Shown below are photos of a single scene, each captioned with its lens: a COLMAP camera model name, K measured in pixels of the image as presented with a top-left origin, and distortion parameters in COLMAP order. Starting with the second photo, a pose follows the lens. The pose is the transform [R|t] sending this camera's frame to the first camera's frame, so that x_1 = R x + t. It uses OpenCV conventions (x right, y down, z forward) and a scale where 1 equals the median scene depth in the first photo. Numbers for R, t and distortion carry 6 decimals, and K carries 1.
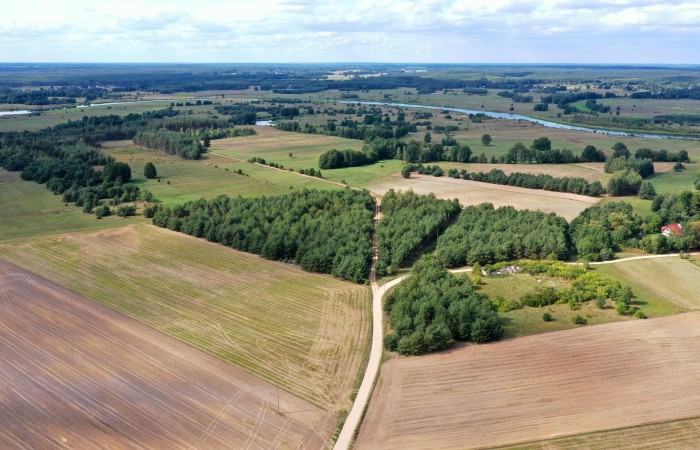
lens RADIAL K [[632.8, 0, 350.2], [0, 632.8, 224.1], [0, 0, 1]] dist [-0.005053, 0.014043]
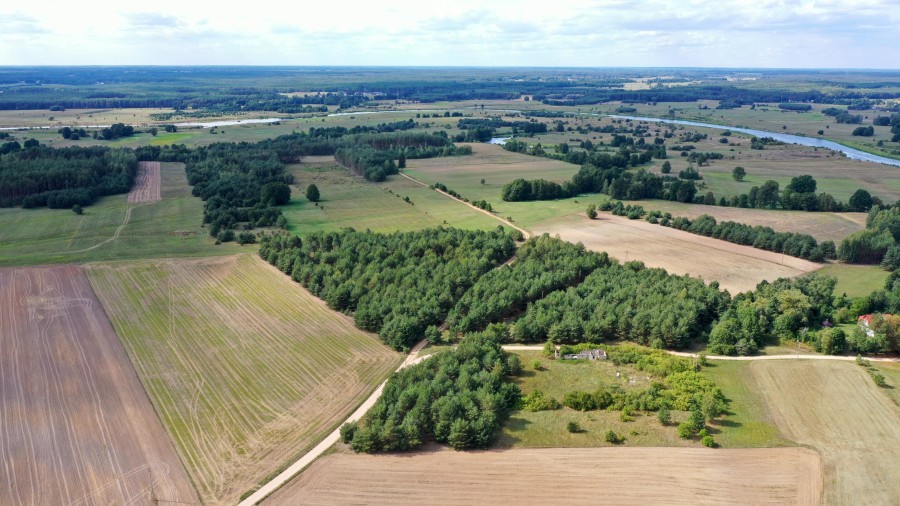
lens RADIAL K [[715.6, 0, 448.1], [0, 715.6, 254.4], [0, 0, 1]] dist [-0.009222, 0.004333]
pose [[0.955801, 0.077968, -0.283487, 0.210648], [-0.075923, 0.996947, 0.018211, -0.034612], [0.284041, 0.004117, 0.958803, 0.067968]]
